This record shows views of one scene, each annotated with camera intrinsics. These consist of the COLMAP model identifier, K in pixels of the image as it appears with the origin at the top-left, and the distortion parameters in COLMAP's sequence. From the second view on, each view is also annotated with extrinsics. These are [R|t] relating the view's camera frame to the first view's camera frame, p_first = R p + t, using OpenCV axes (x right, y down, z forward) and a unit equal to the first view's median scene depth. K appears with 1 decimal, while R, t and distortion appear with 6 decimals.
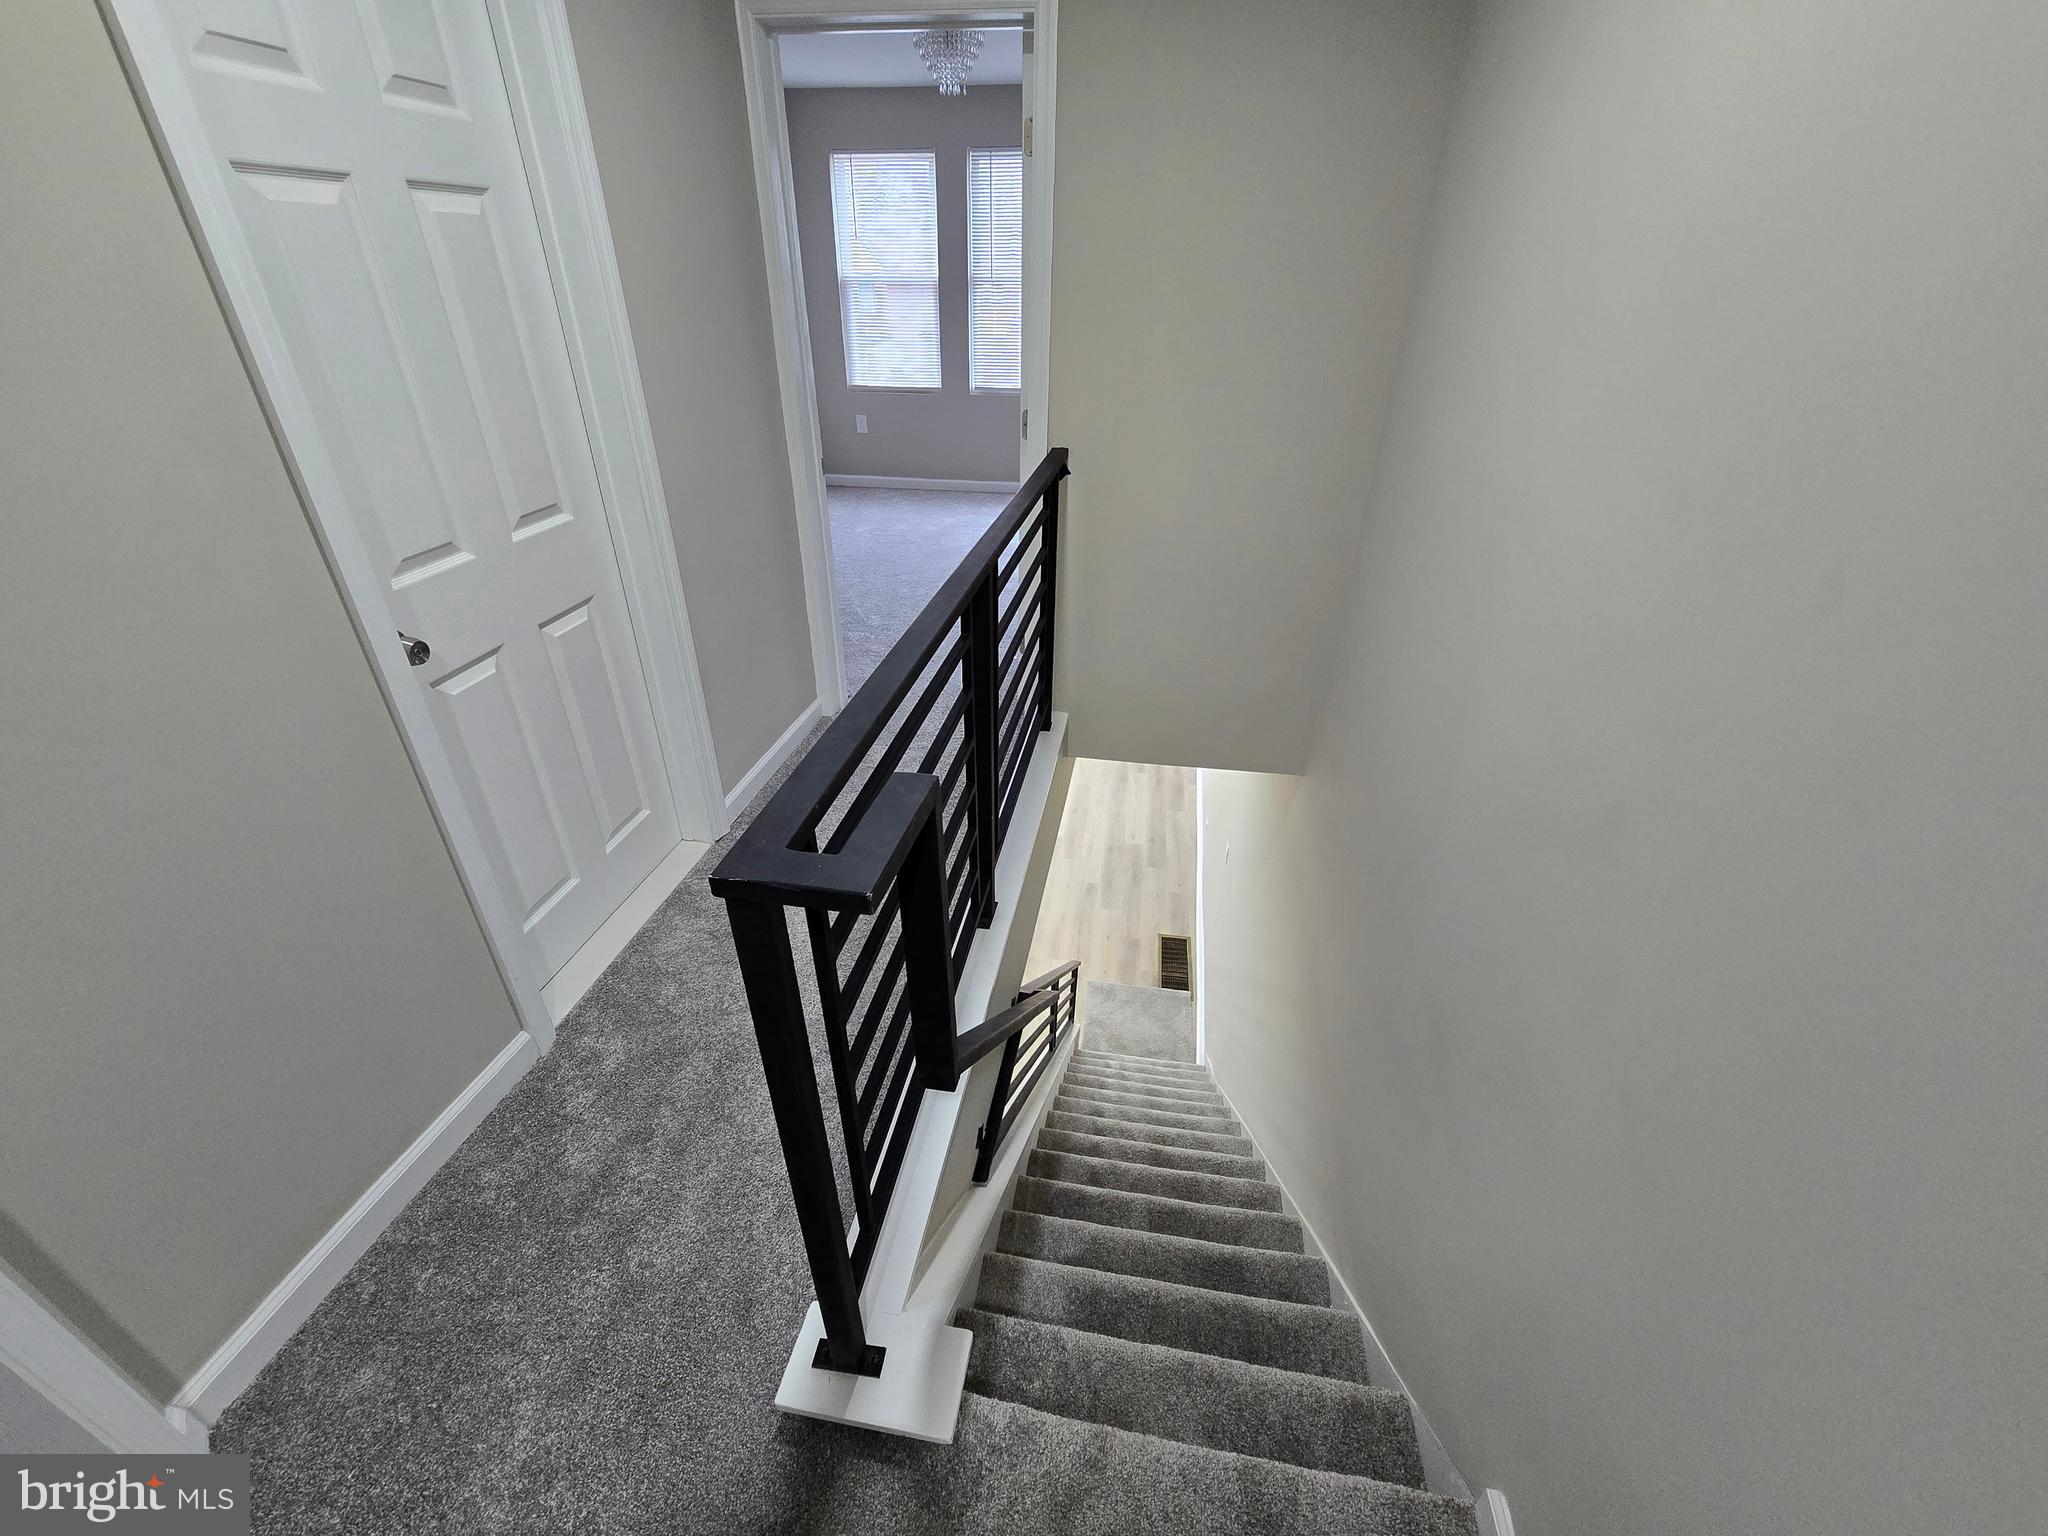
lens RADIAL K [[829.0, 0, 1028.8], [0, 829.0, 762.1], [0, 0, 1]] dist [-0.001501, -0.000654]
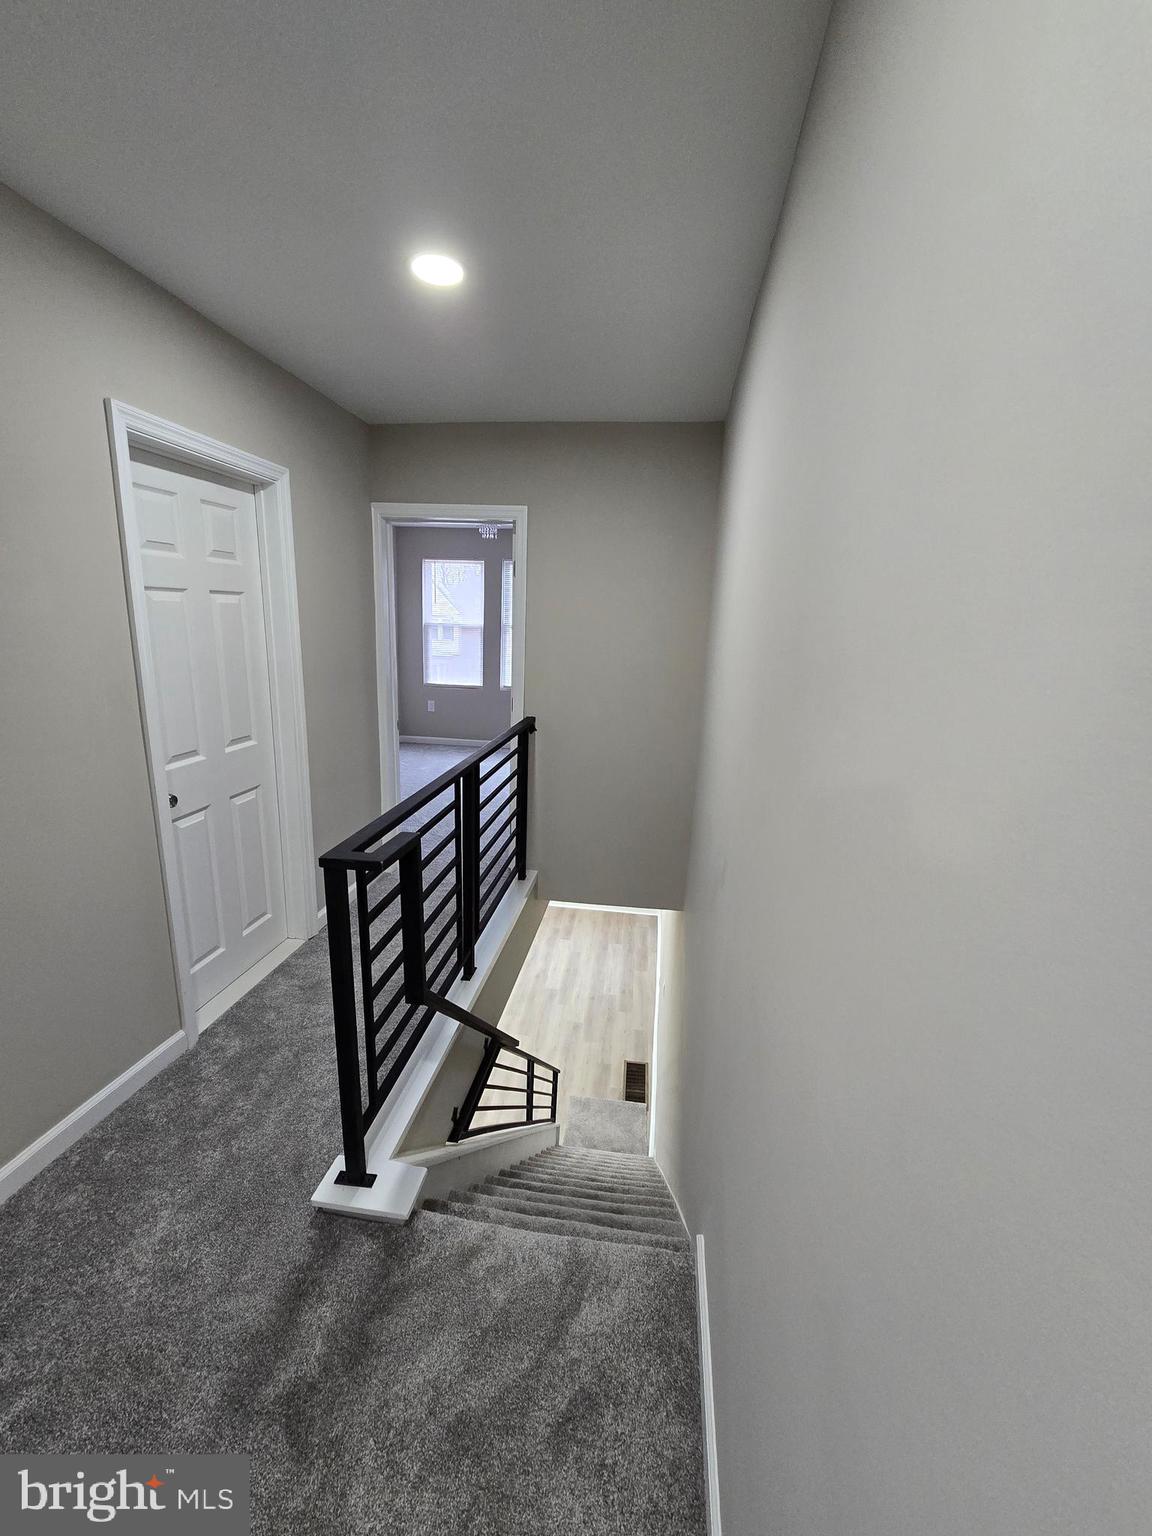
lens RADIAL K [[625.8, 0, 578.7], [0, 625.8, 772.3], [0, 0, 1]] dist [0.000128, 0.000183]
pose [[0.999301, 0.016821, 0.033385, 0.143115], [-0.006521, 0.957793, -0.287383, 0.184773], [-0.036810, 0.286965, 0.957234, -0.394212]]
